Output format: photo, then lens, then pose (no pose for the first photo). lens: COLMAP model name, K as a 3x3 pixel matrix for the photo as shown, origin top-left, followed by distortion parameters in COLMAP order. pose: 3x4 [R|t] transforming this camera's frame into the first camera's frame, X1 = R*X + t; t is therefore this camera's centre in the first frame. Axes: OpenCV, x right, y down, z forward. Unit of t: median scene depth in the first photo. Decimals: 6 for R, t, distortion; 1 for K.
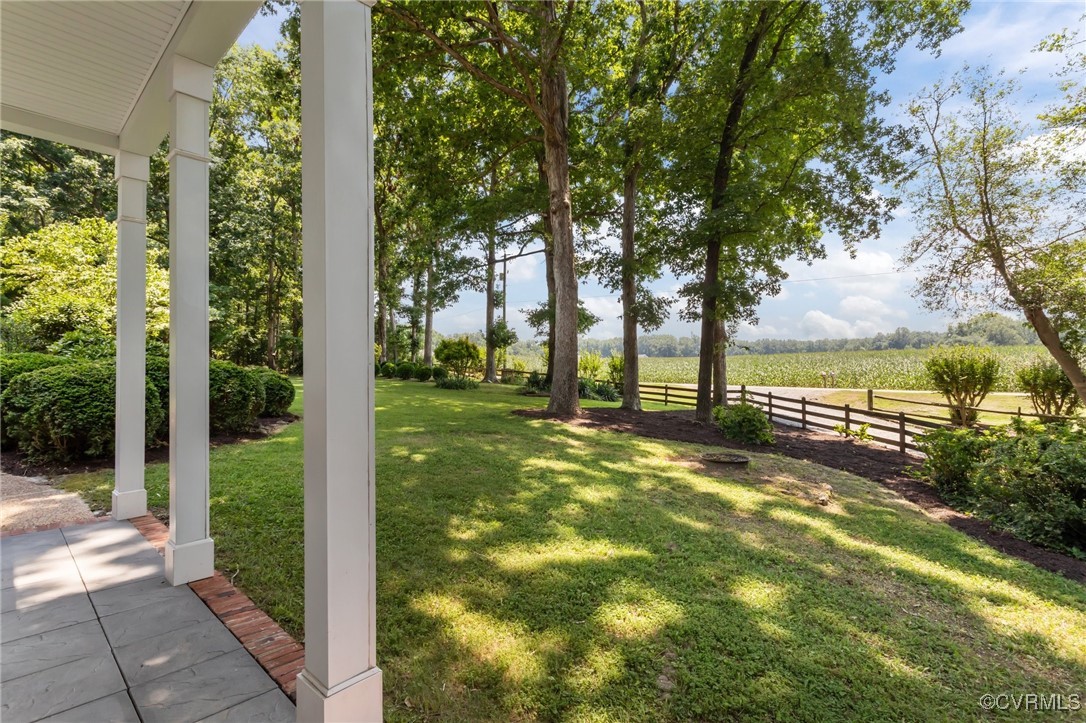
lens RADIAL K [[519.5, 0, 541.1], [0, 519.5, 363.7], [0, 0, 1]] dist [0.003820, 0.000720]
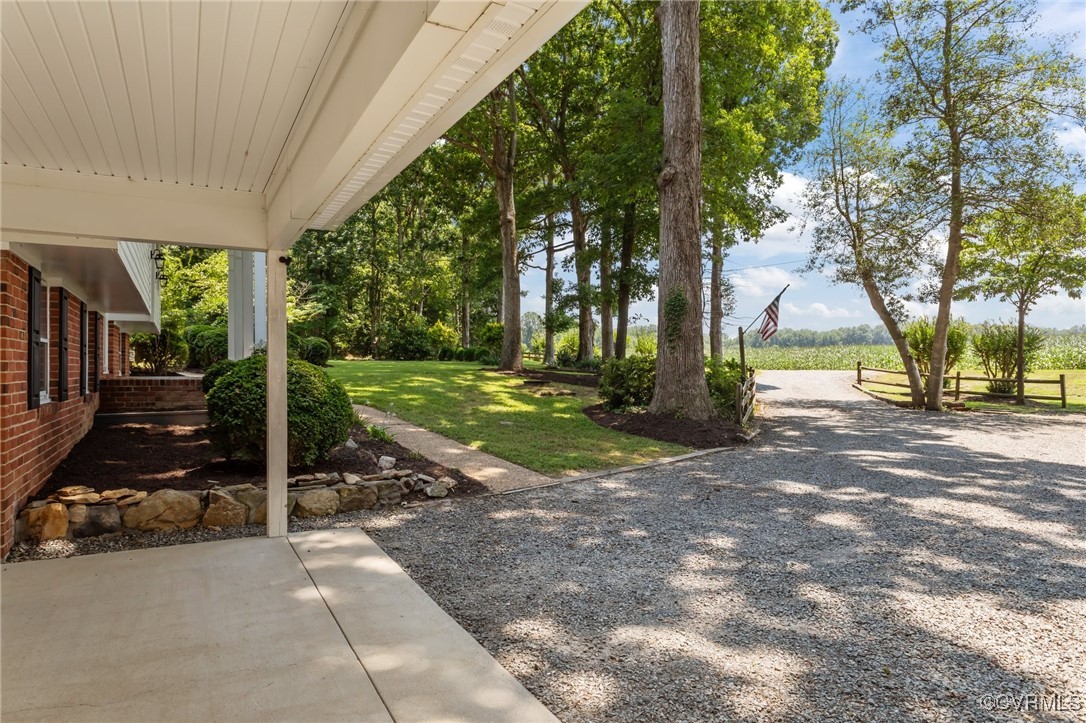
lens RADIAL K [[678.9, 0, 544.3], [0, 678.9, 364.4], [0, 0, 1]] dist [0.002162, 0.000267]
pose [[0.951409, -0.007047, -0.307851, 0.658522], [0.005862, 0.999971, -0.004775, 0.087099], [0.307876, 0.002738, 0.951423, -0.666728]]
